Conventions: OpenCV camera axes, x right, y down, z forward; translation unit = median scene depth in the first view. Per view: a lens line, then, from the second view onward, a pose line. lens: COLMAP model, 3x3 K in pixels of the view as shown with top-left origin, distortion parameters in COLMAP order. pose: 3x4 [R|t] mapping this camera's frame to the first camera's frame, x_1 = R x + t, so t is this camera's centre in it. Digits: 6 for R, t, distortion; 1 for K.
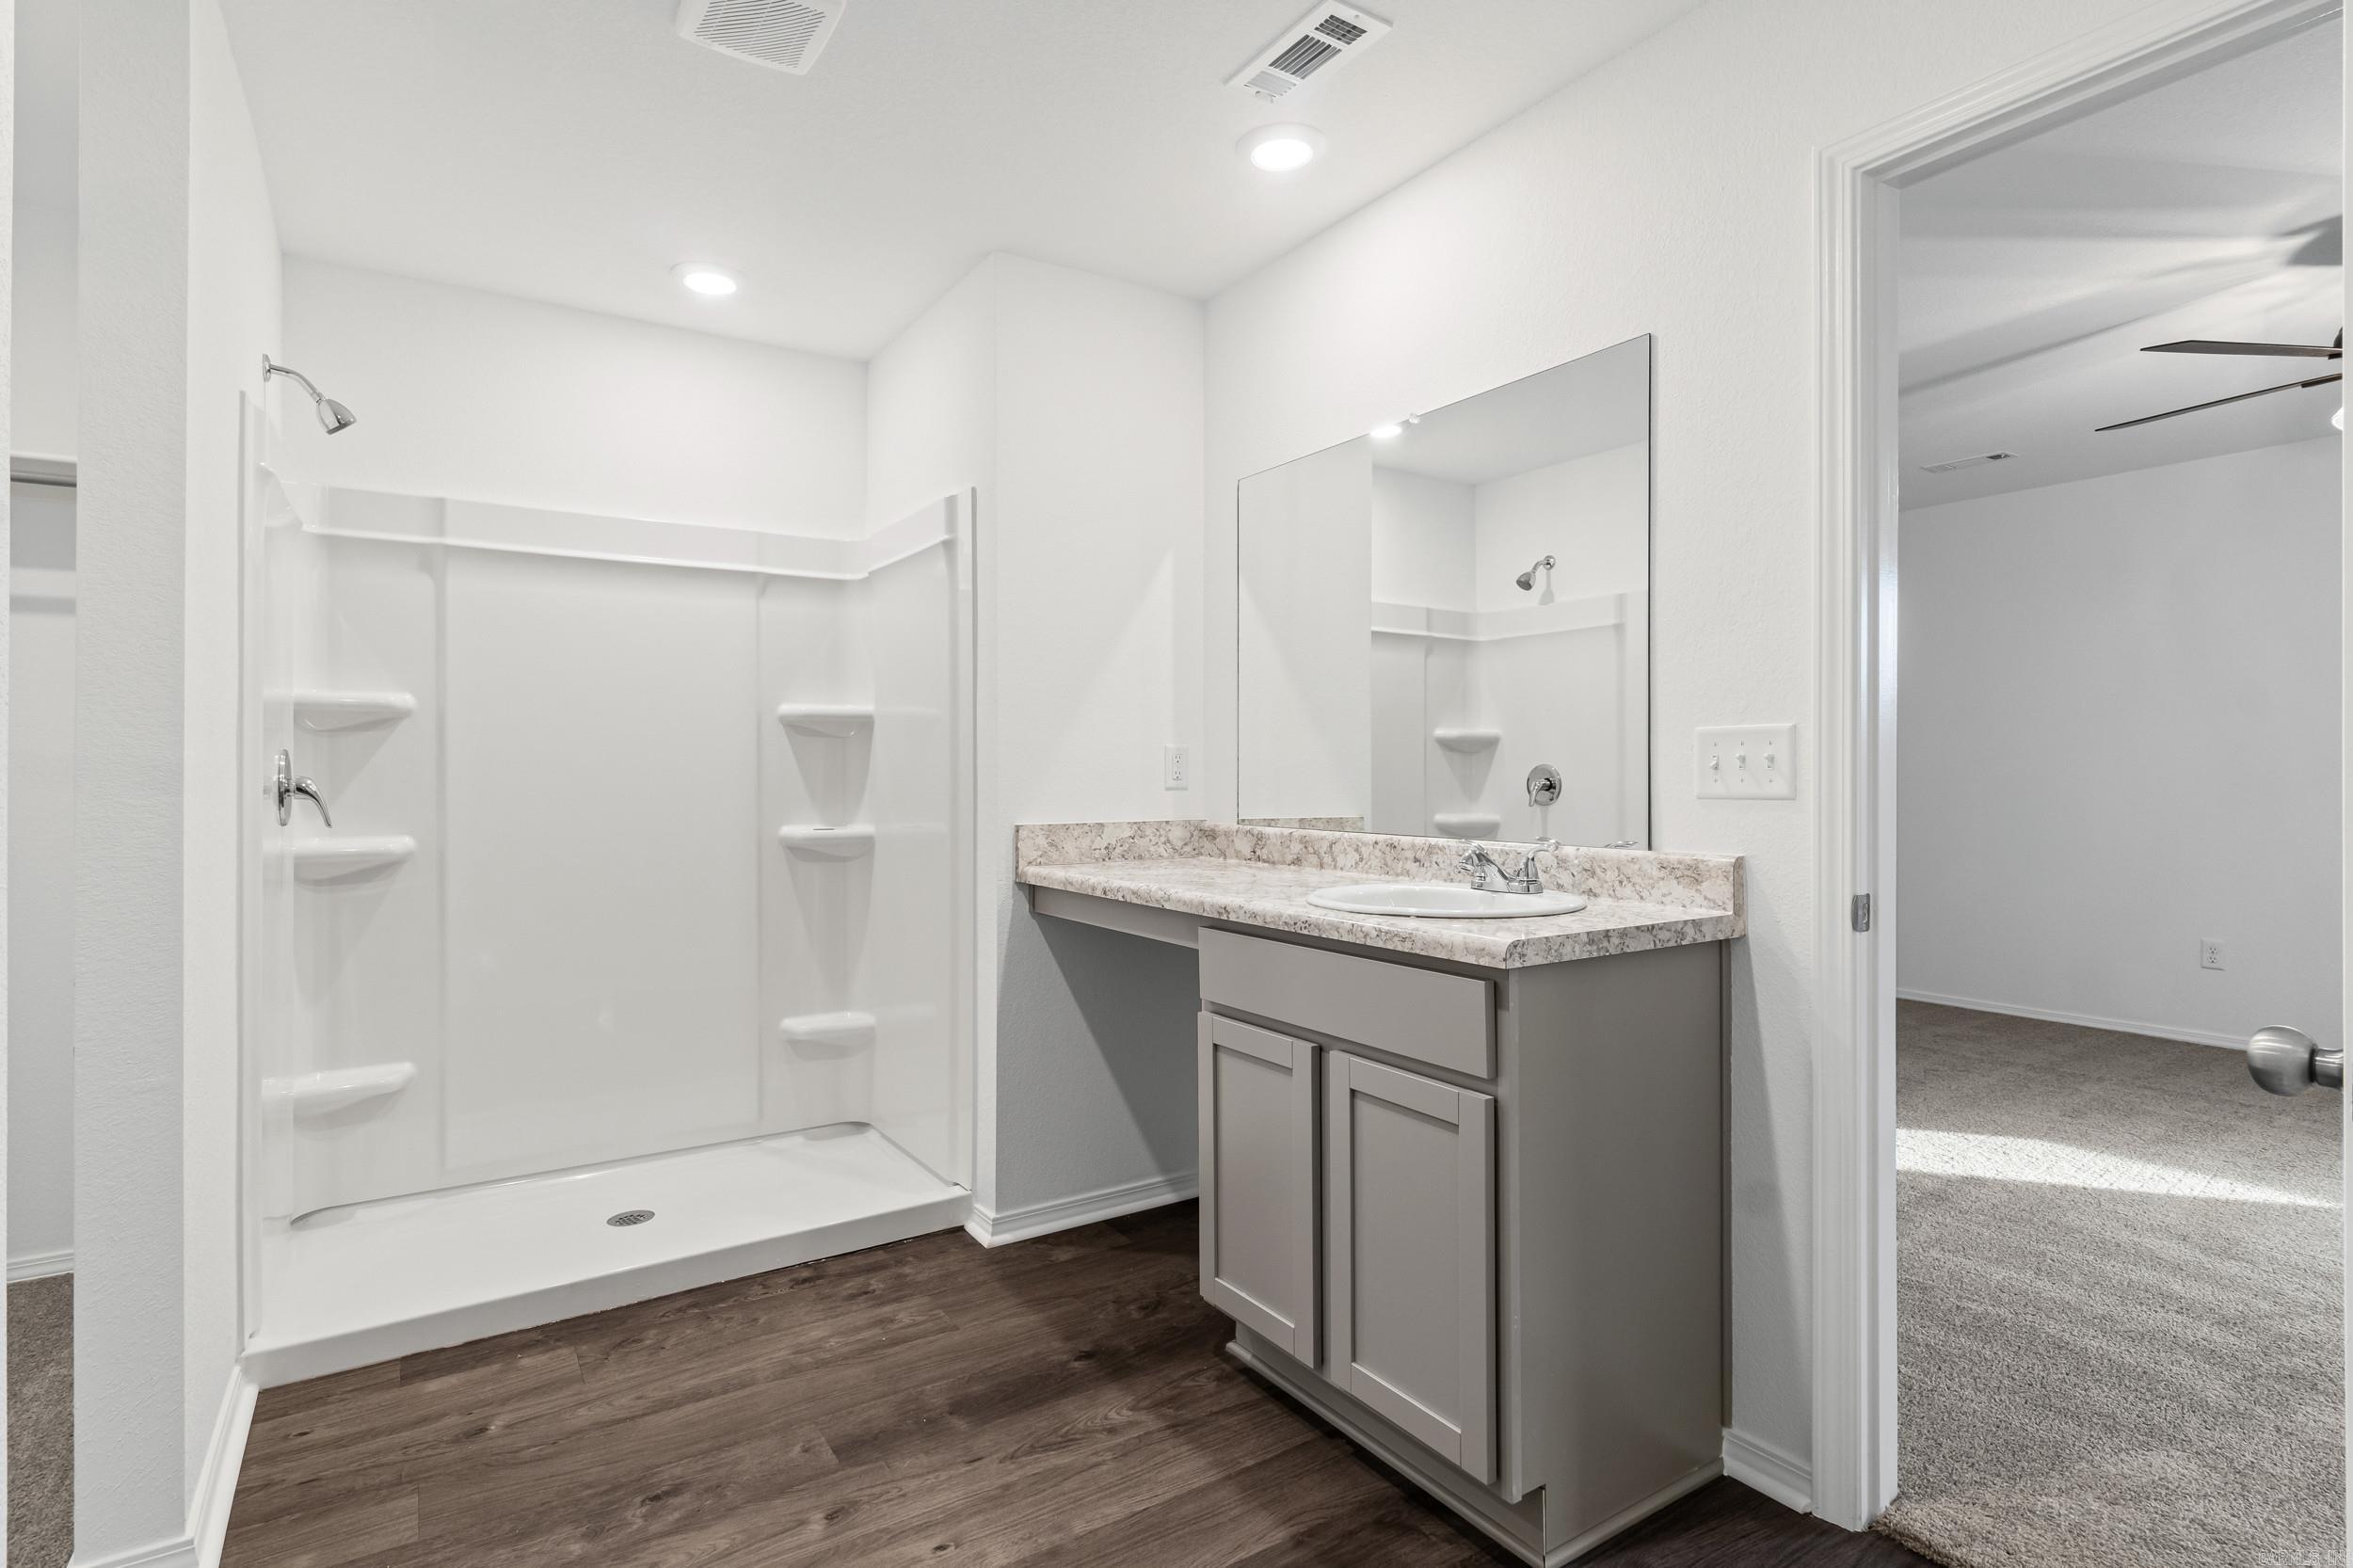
lens RADIAL K [[1115.1, 0, 1189.9], [0, 1115.1, 775.7], [0, 0, 1]] dist [-0.009107, 0.002005]
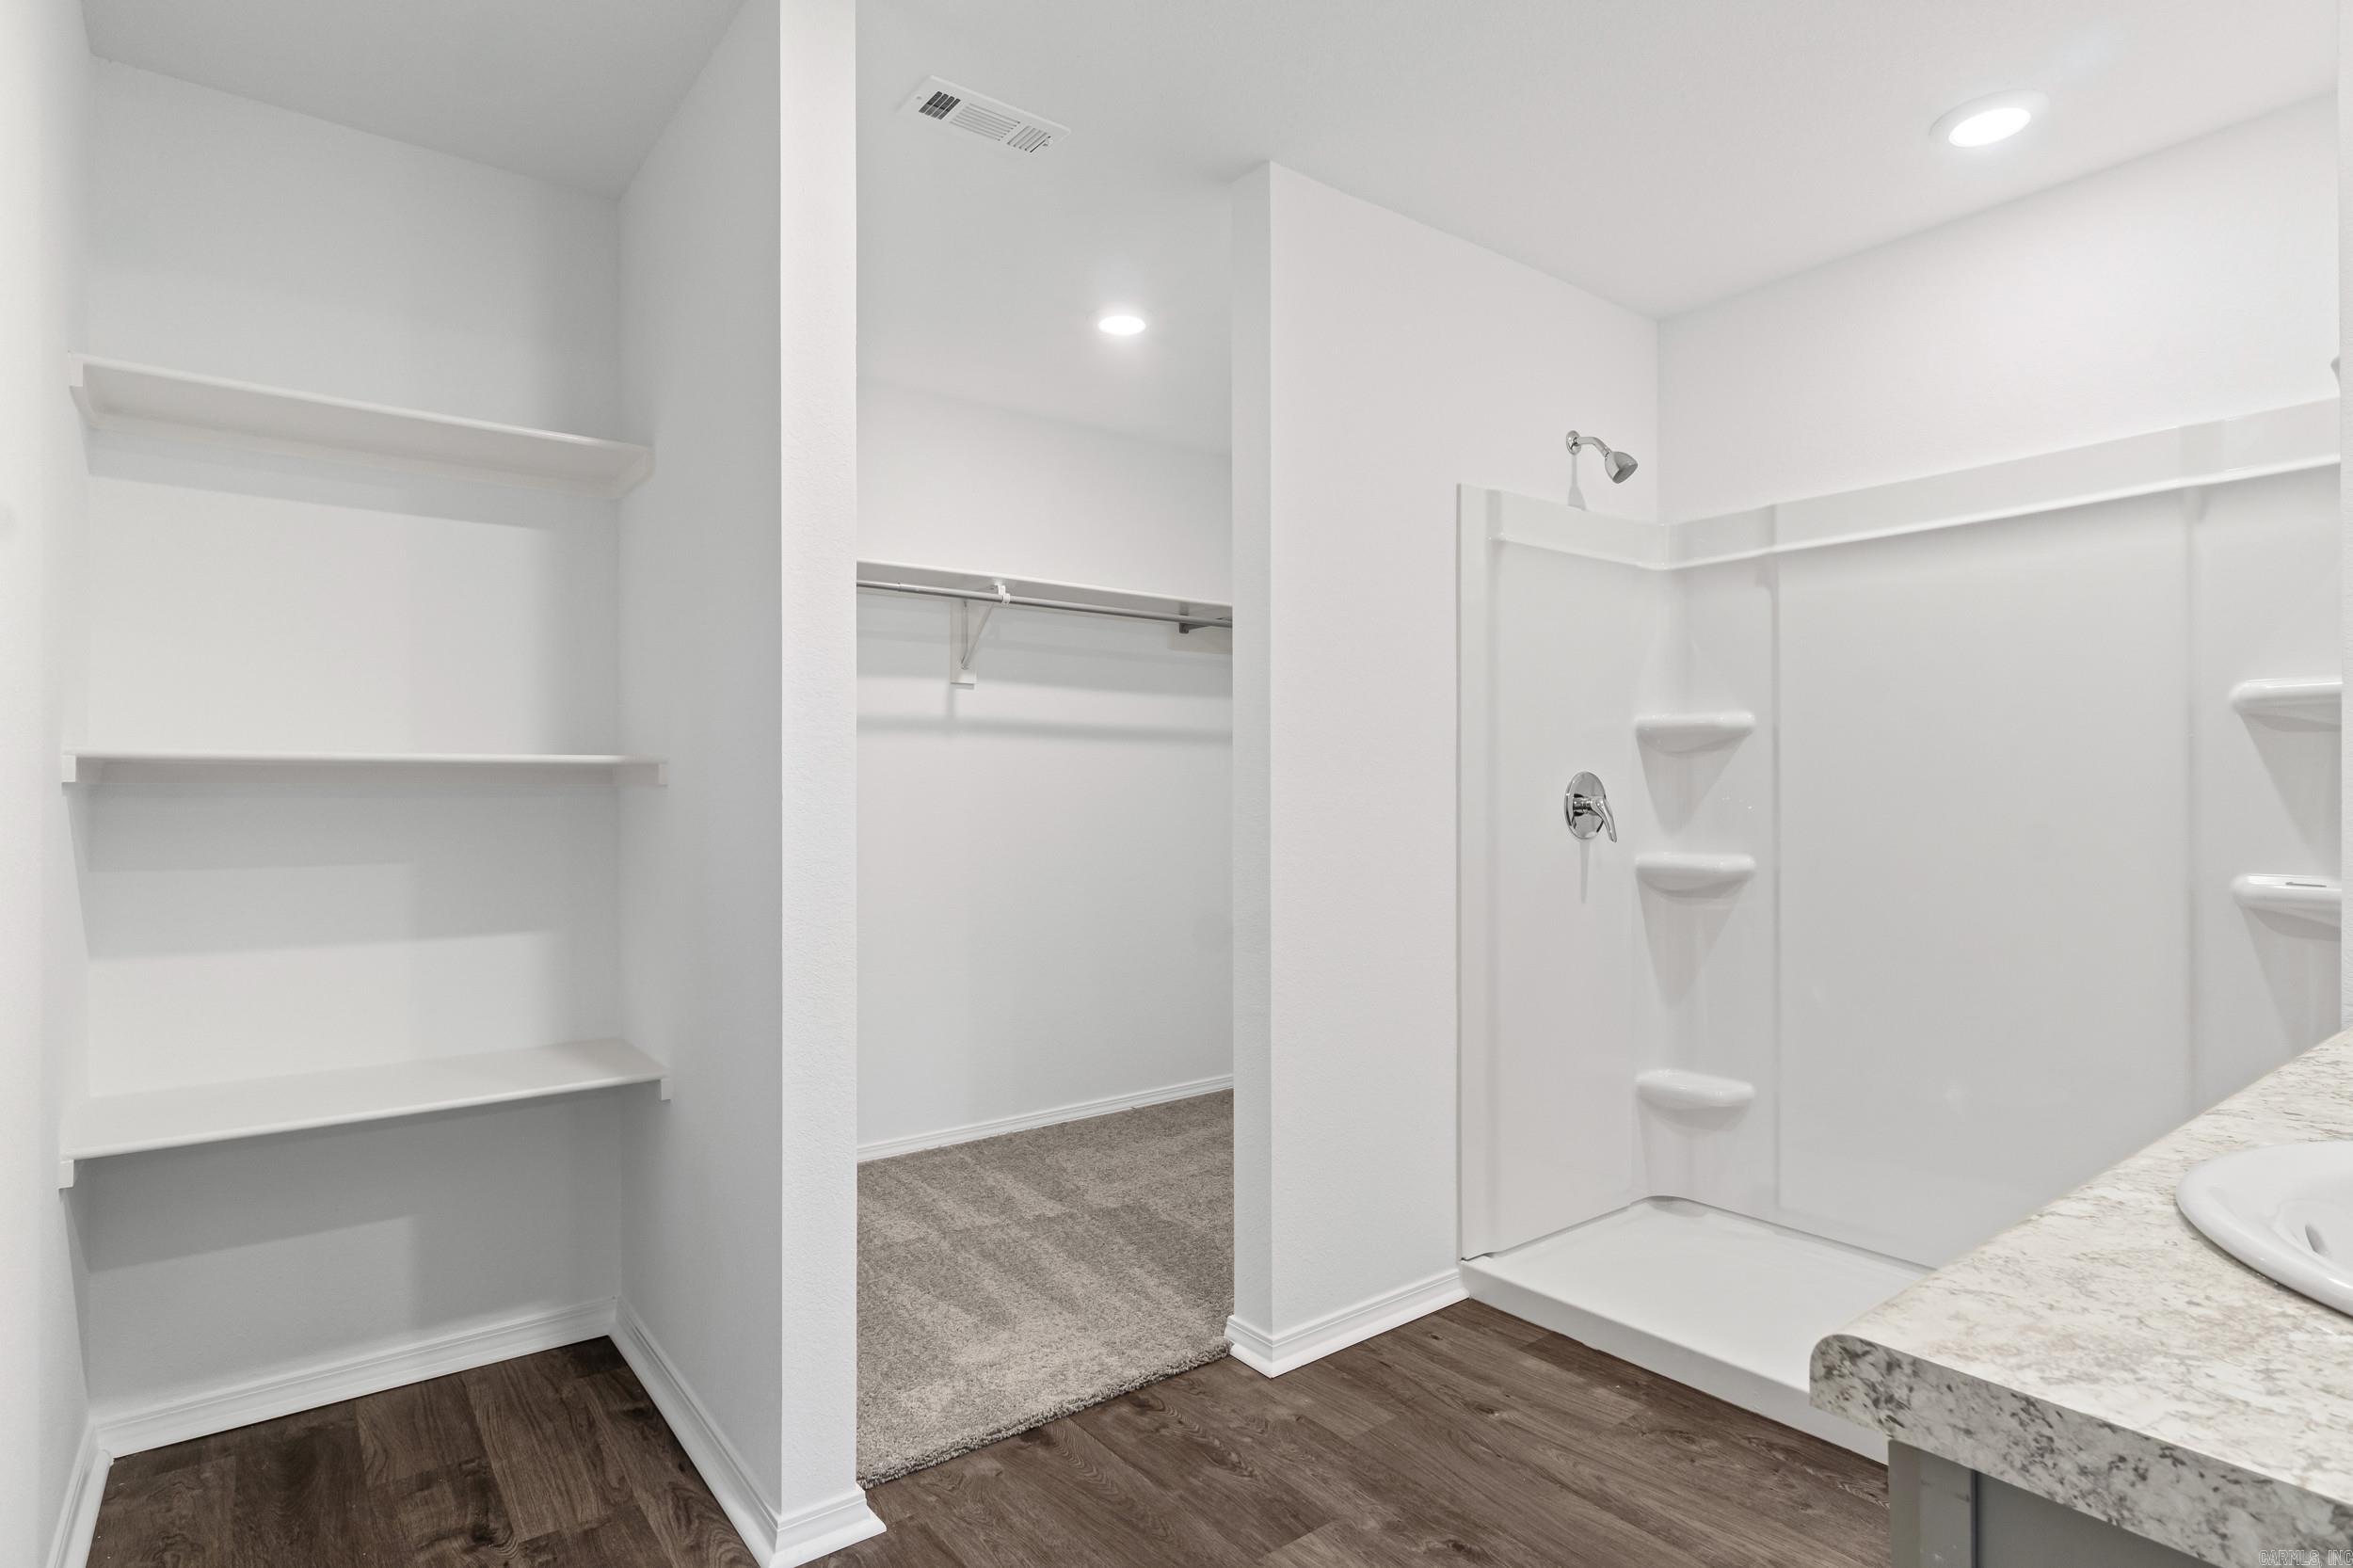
lens RADIAL K [[1213.4, 0, 1188.2], [0, 1213.4, 794.7], [0, 0, 1]] dist [-0.006088, -0.001559]
pose [[0.070700, 0.003331, -0.997492, 0.392572], [0.003820, 0.999986, 0.003610, -0.006205], [0.997490, -0.004065, 0.070687, 0.494498]]
